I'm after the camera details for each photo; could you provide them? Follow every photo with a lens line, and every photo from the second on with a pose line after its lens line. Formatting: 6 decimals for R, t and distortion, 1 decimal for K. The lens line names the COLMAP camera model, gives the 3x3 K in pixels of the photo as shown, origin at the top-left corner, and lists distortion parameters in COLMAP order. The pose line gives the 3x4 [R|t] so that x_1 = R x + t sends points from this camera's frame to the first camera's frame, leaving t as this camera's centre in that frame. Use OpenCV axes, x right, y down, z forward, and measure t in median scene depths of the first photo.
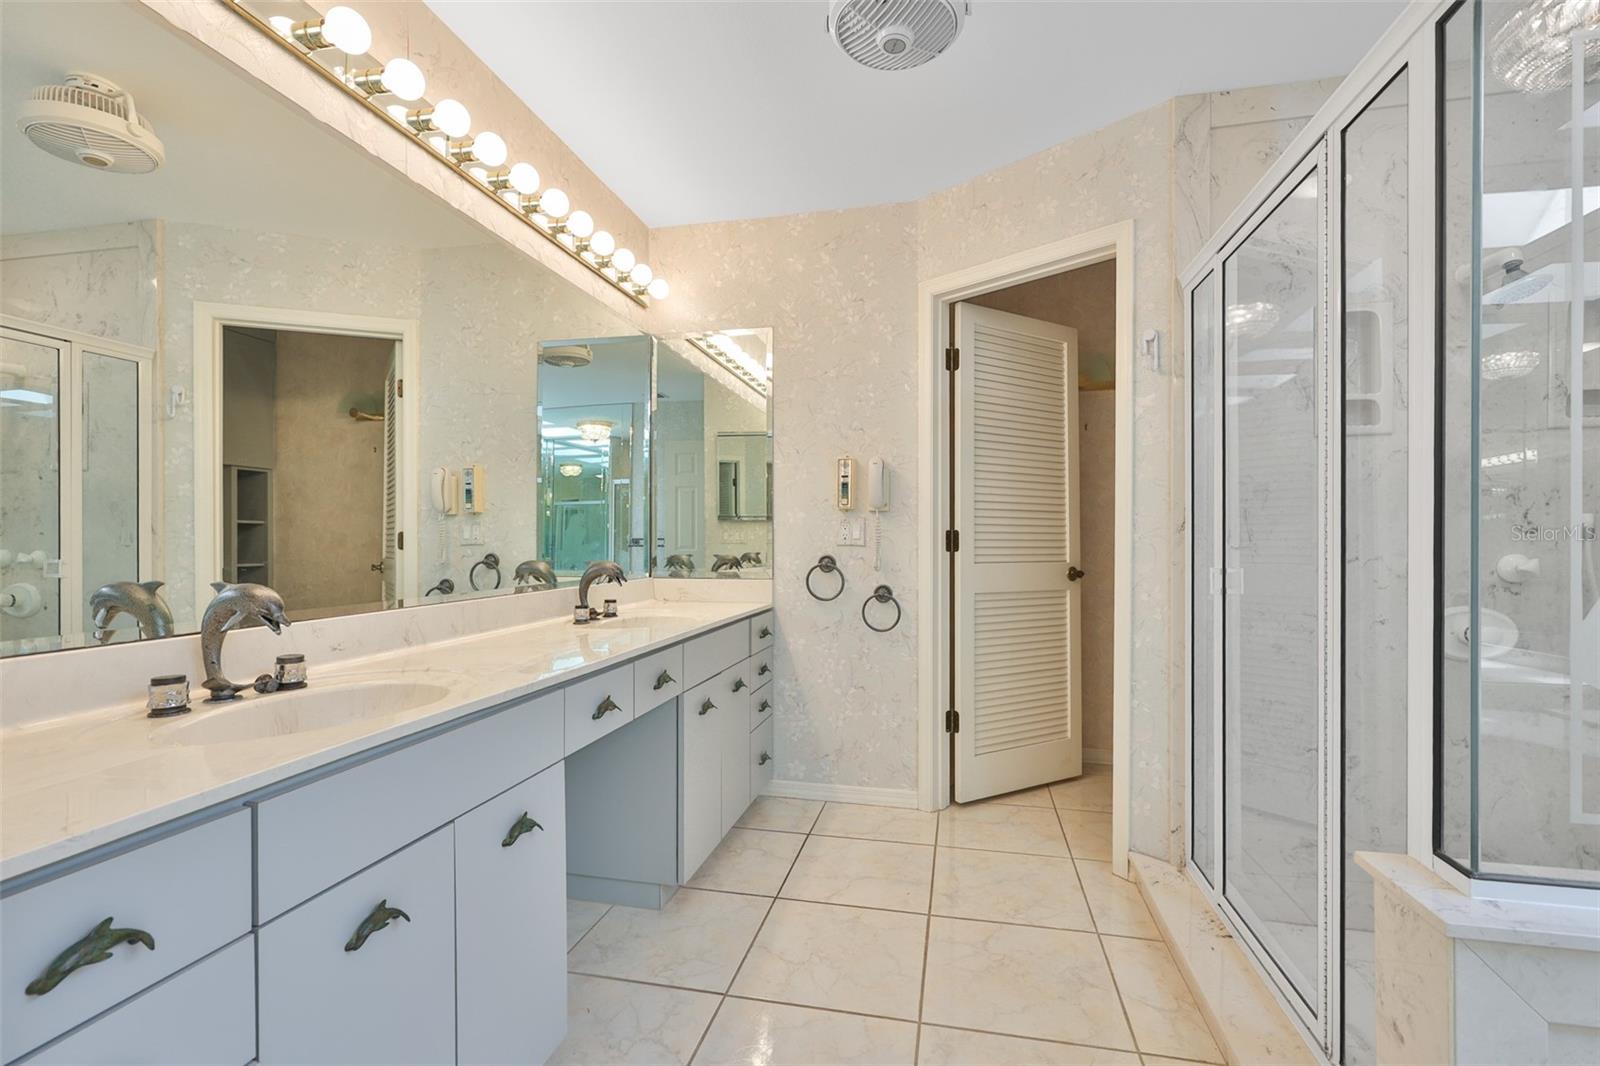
lens RADIAL K [[697.3, 0, 809.8], [0, 697.3, 542.0], [0, 0, 1]] dist [-0.003938, 0.001352]
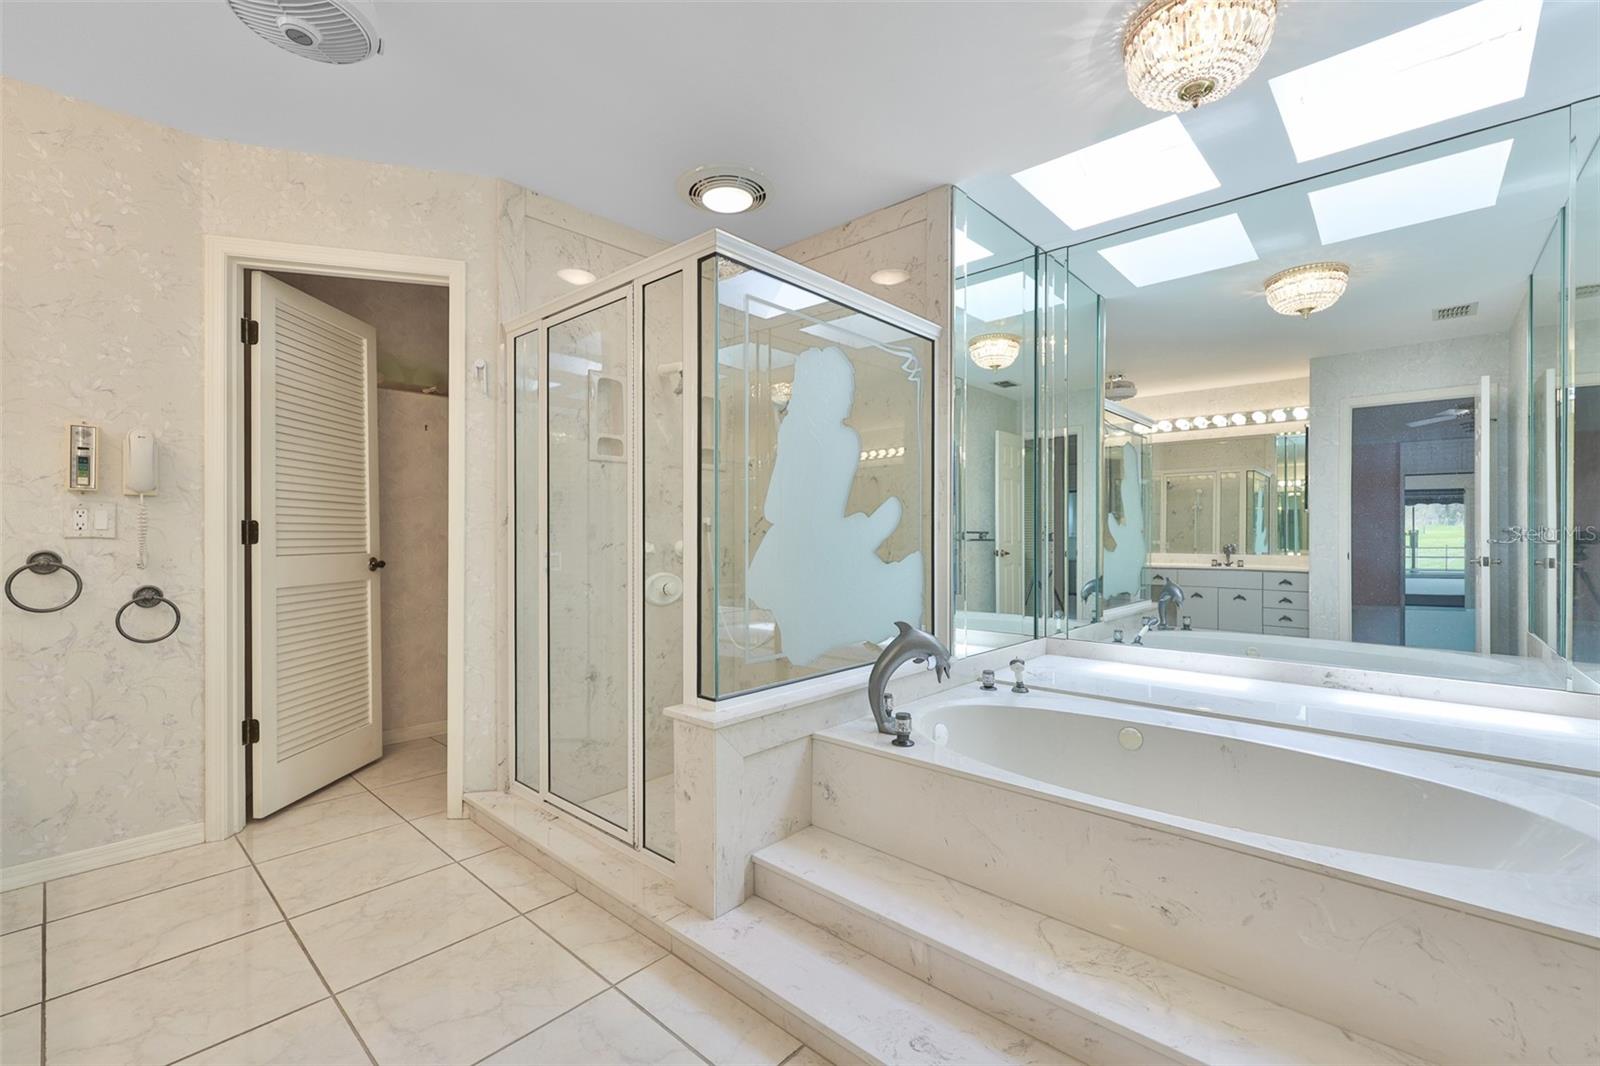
lens RADIAL K [[697.3, 0, 794.0], [0, 697.3, 532.9], [0, 0, 1]] dist [-0.003938, 0.001352]
pose [[0.505661, 0.000687, 0.862732, -0.216905], [0.000869, 0.999999, -0.001305, 0.001180], [-0.862732, 0.001410, 0.505660, -0.067308]]
